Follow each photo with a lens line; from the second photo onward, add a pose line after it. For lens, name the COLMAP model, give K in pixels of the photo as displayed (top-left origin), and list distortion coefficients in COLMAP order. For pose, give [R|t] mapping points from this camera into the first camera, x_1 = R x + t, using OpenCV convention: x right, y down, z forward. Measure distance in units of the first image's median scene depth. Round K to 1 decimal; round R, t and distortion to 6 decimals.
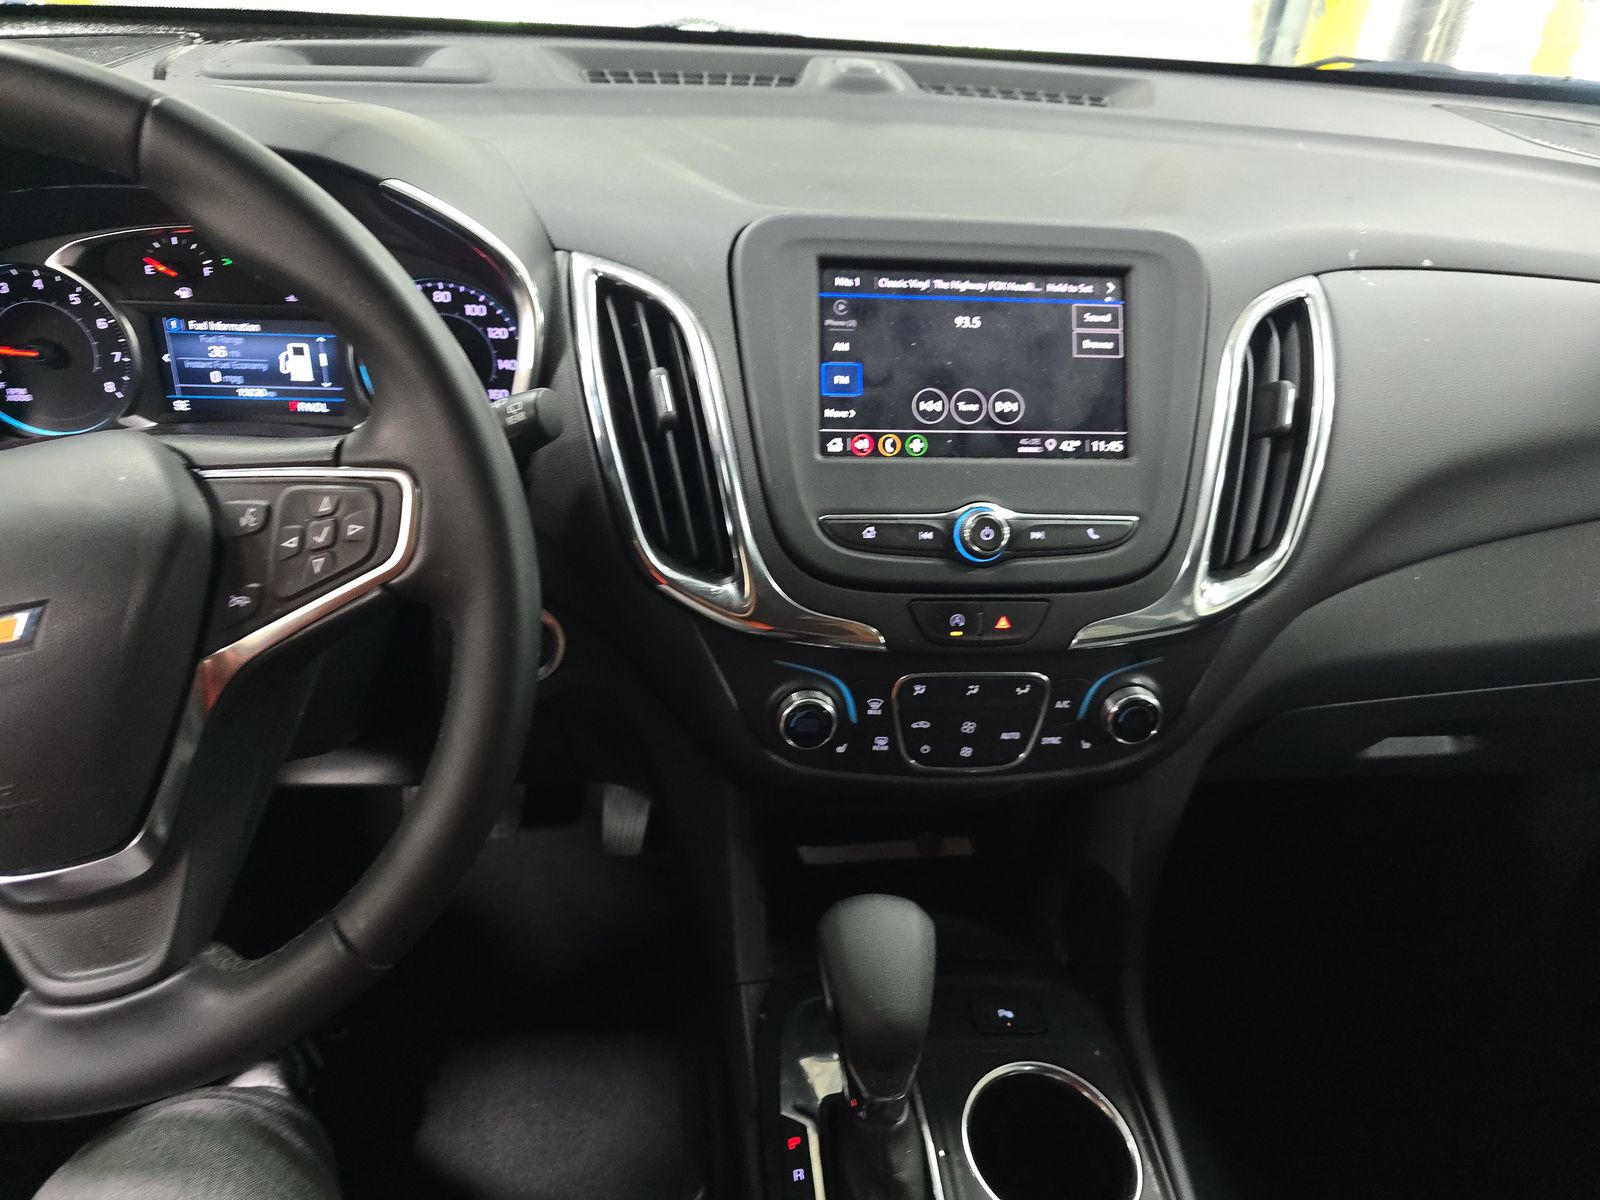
lens RADIAL K [[1081.0, 0, 797.7], [0, 1081.0, 596.4], [0, 0, 1]] dist [0.000740, -0.005385]
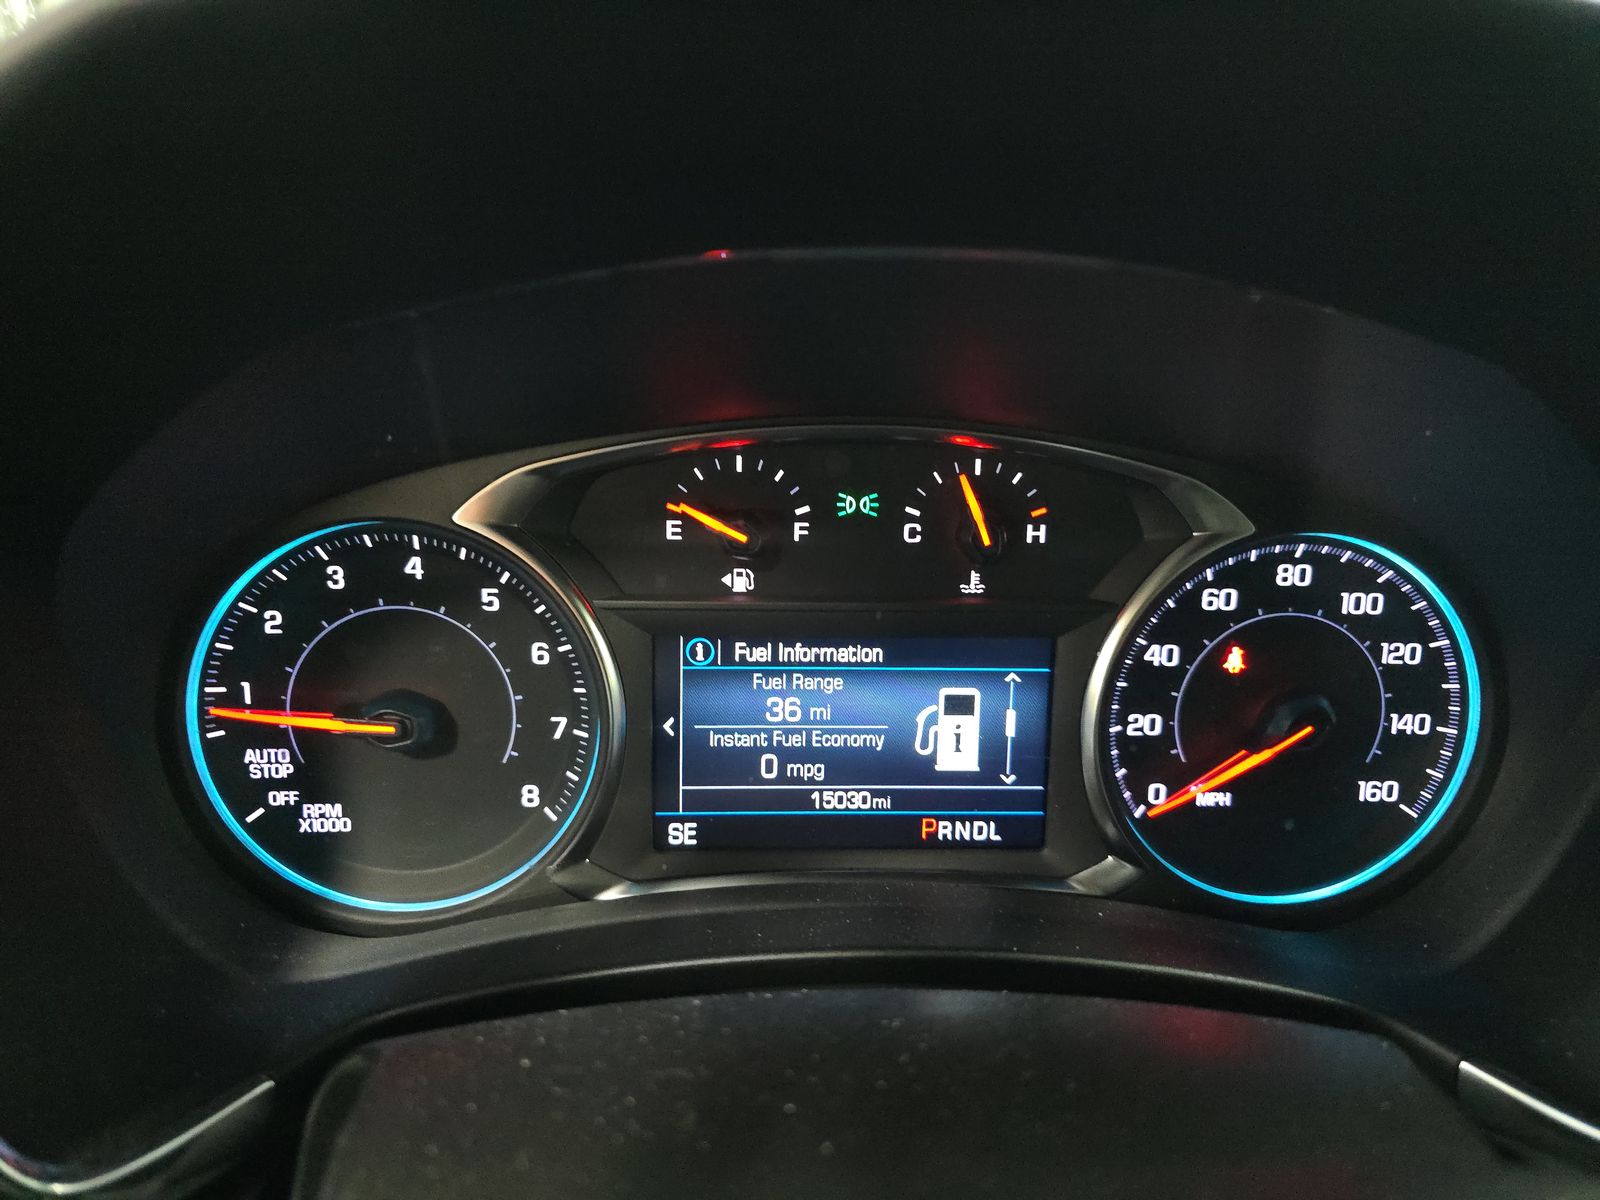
lens RADIAL K [[1081.0, 0, 800.7], [0, 1081.0, 607.0], [0, 0, 1]] dist [0.000740, -0.005385]
pose [[0.997905, -0.024475, -0.059887, -0.502826], [0.007817, 0.964511, -0.263928, -0.151978], [0.064221, 0.262907, 0.962682, 0.573208]]
